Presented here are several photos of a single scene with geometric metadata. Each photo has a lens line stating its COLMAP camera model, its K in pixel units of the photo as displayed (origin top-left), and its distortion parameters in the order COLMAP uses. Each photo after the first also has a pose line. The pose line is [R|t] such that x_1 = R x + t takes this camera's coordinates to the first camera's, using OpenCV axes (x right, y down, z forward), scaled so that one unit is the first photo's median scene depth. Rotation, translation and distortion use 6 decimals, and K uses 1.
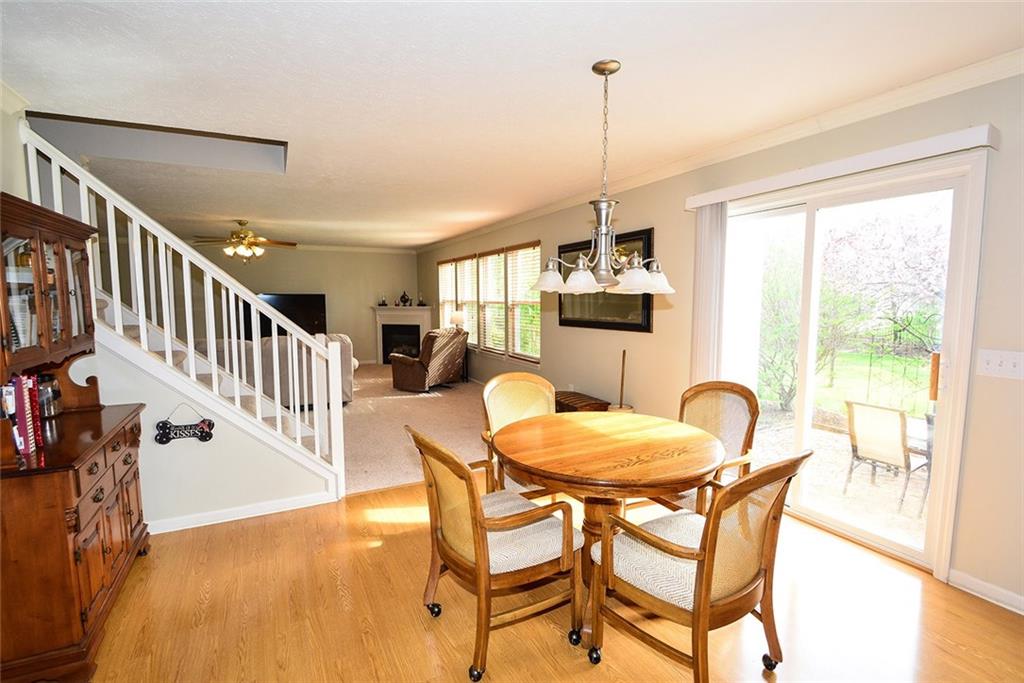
lens RADIAL K [[450.5, 0, 502.2], [0, 450.5, 346.2], [0, 0, 1]] dist [0.029154, -0.023368]
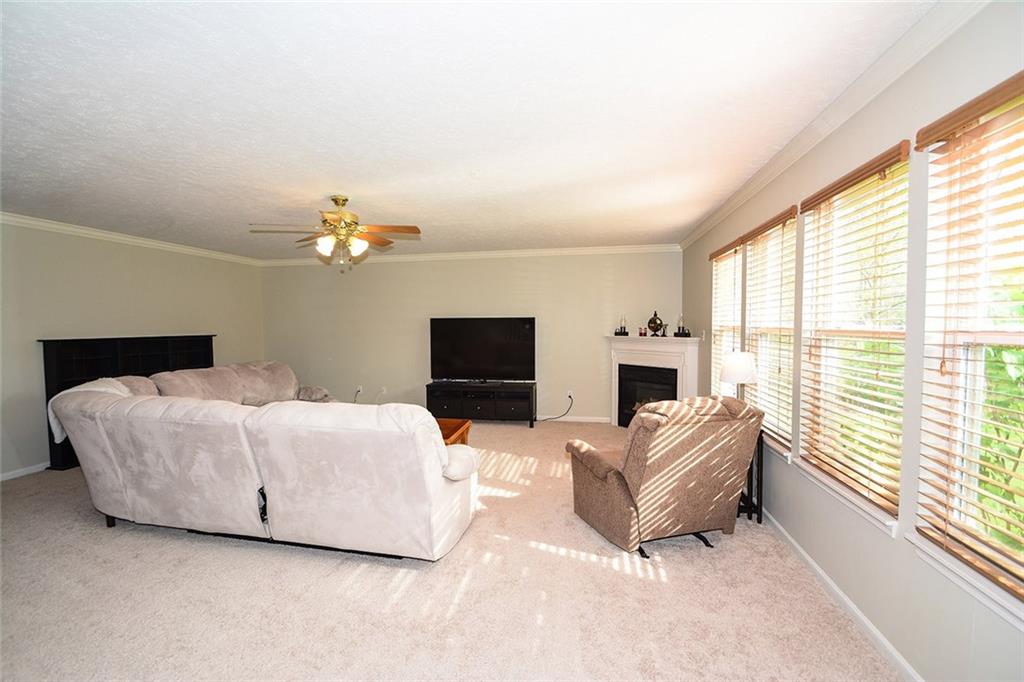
lens RADIAL K [[450.5, 0, 502.2], [0, 450.5, 345.7], [0, 0, 1]] dist [0.029154, -0.023368]
pose [[0.799409, 0.029820, -0.600047, -0.017454], [-0.063706, 0.997344, -0.035308, -0.046794], [0.597400, 0.066452, 0.799185, 0.444235]]
